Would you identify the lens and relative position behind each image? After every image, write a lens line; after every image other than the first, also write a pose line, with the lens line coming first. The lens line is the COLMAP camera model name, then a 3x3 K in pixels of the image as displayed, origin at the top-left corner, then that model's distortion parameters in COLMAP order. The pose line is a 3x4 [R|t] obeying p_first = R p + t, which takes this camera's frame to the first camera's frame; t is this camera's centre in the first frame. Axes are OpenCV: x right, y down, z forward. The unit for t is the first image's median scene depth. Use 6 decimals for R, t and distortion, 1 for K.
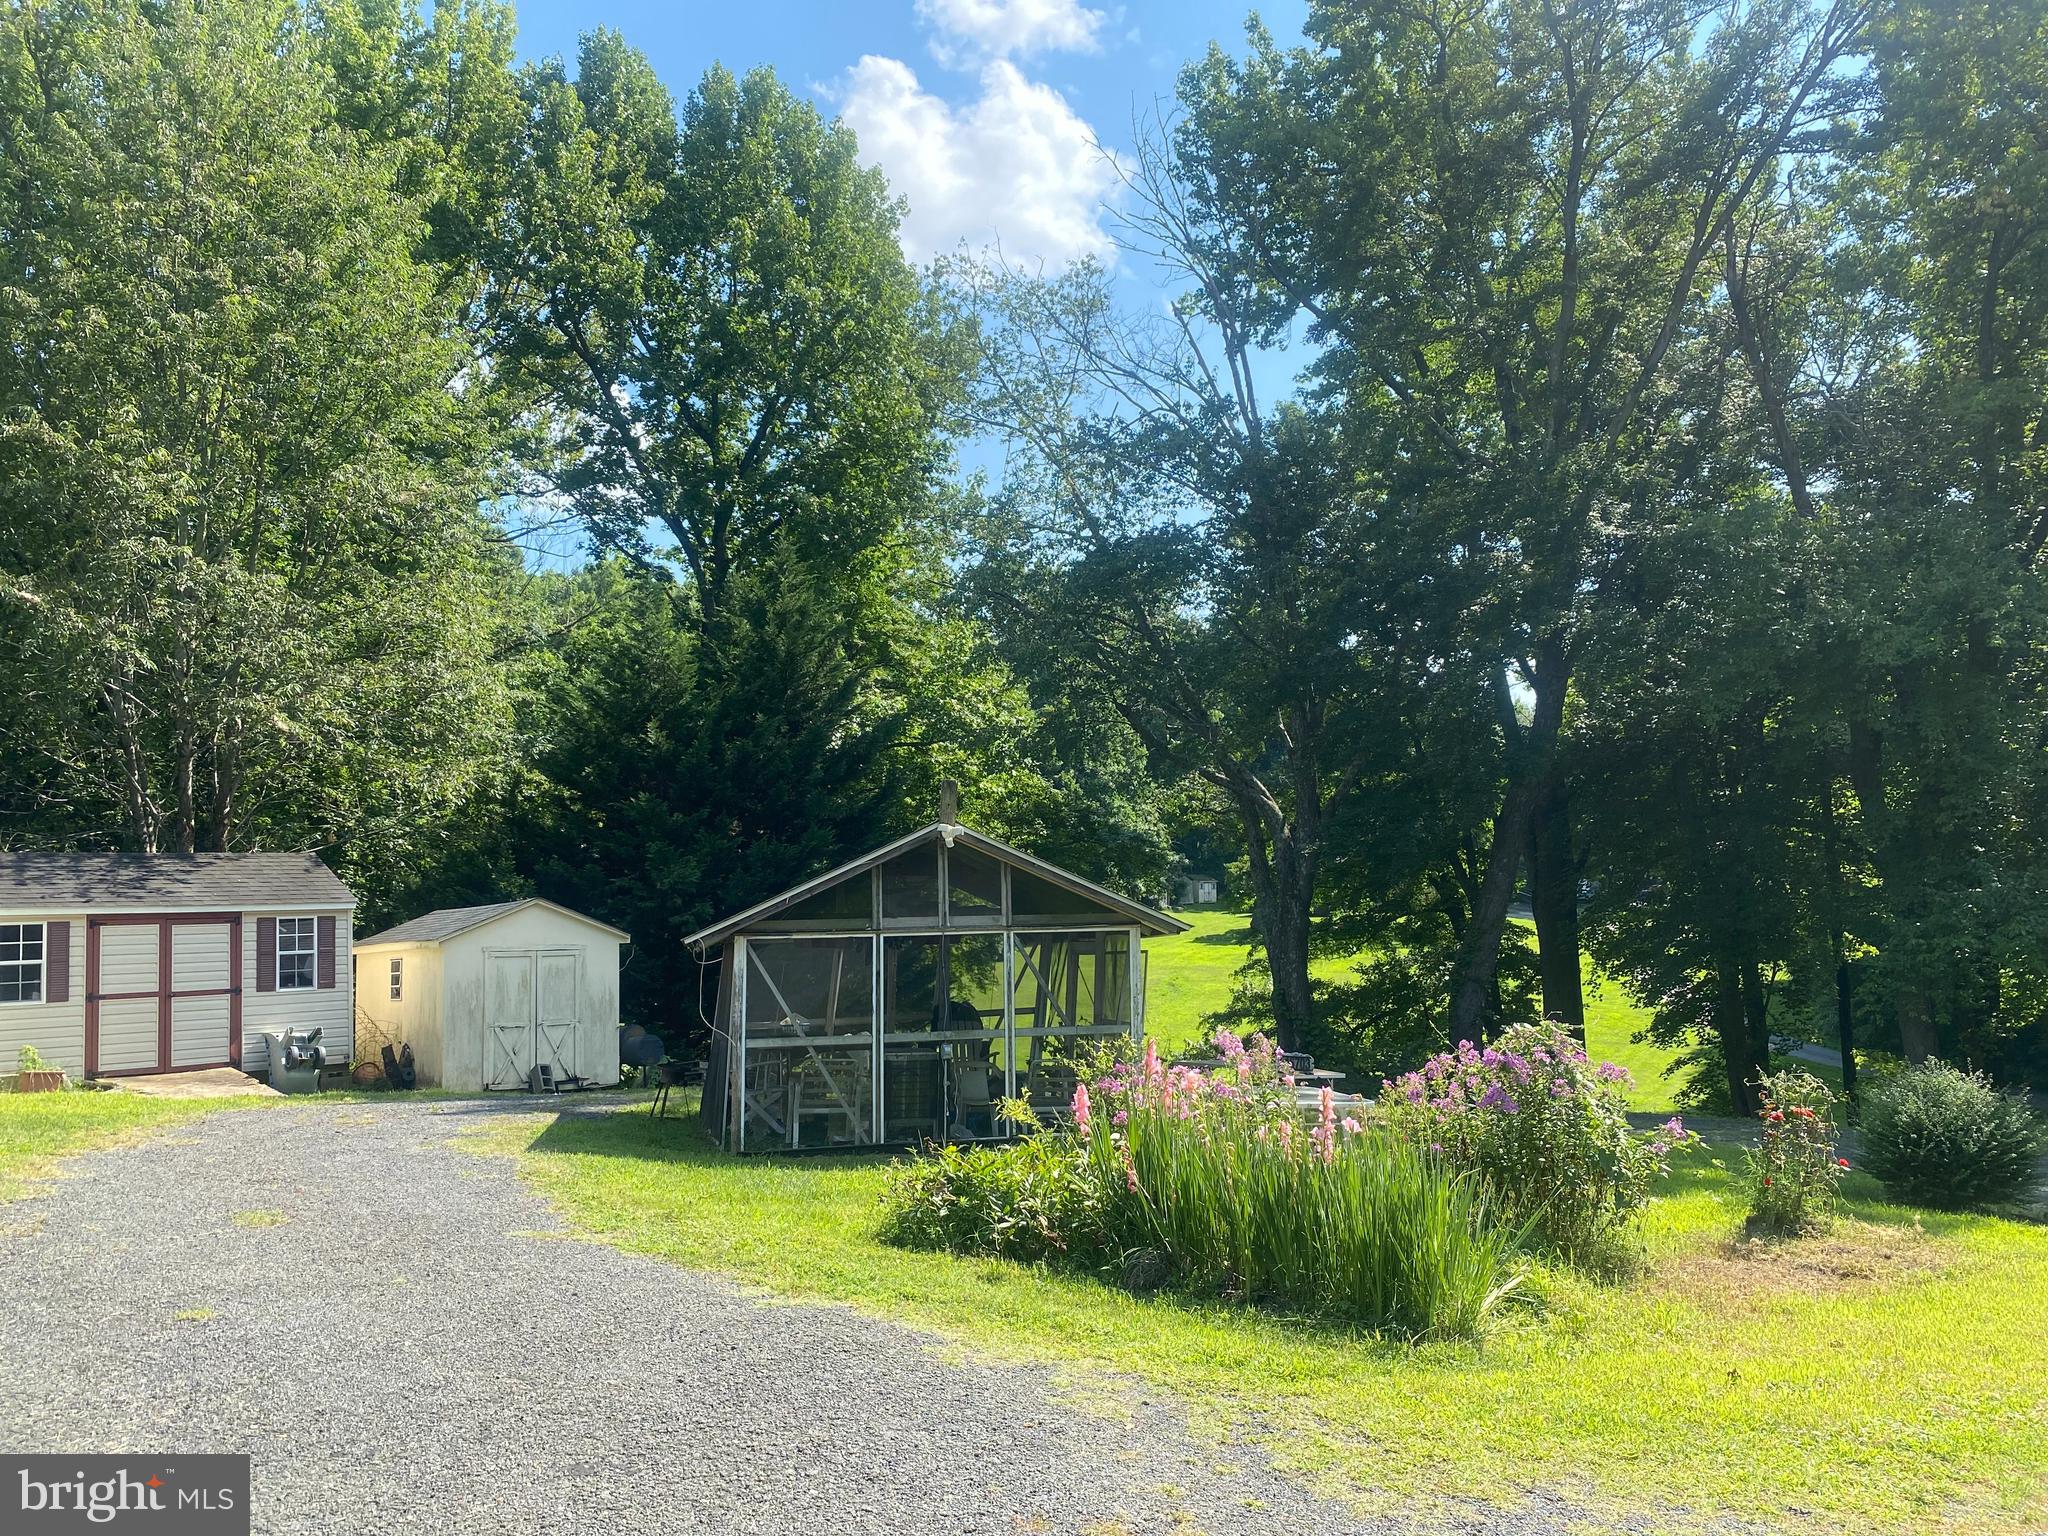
lens RADIAL K [[1590.3, 0, 1024.0], [0, 1590.3, 768.0], [0, 0, 1]] dist [0.075791, -0.134153]
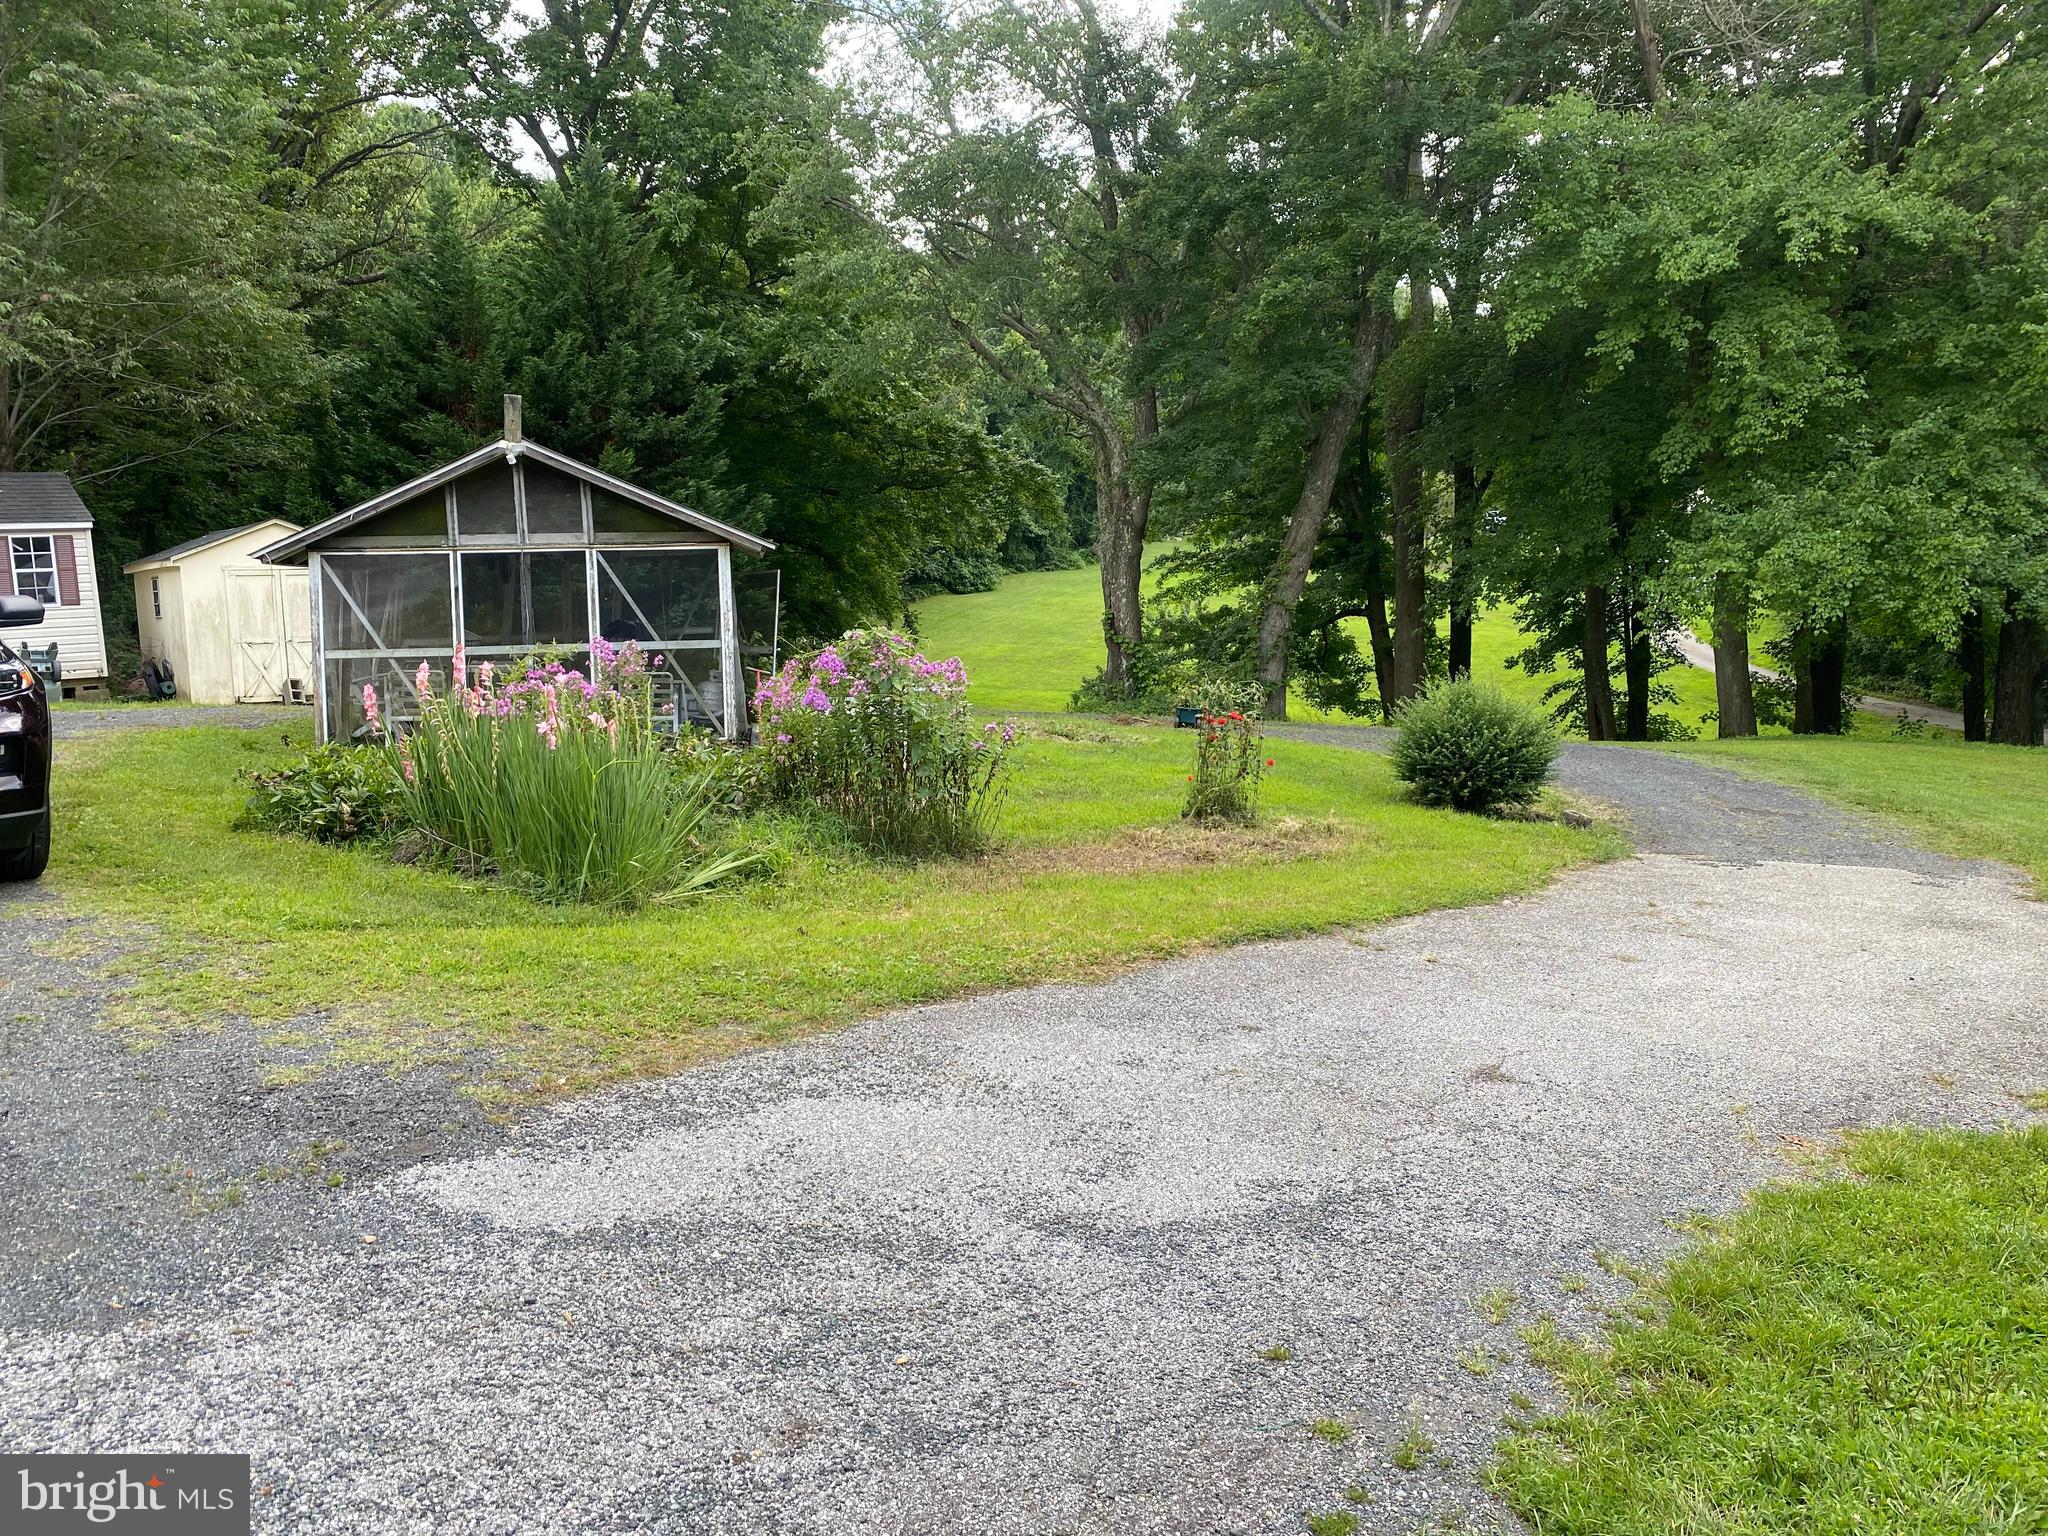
lens RADIAL K [[1590.3, 0, 1024.0], [0, 1590.3, 768.0], [0, 0, 1]] dist [0.075791, -0.134153]
pose [[0.999752, 0.004655, -0.021755, 0.202427], [0.000413, 0.973814, 0.227348, 0.003629], [0.022244, -0.227300, 0.973571, -0.022852]]
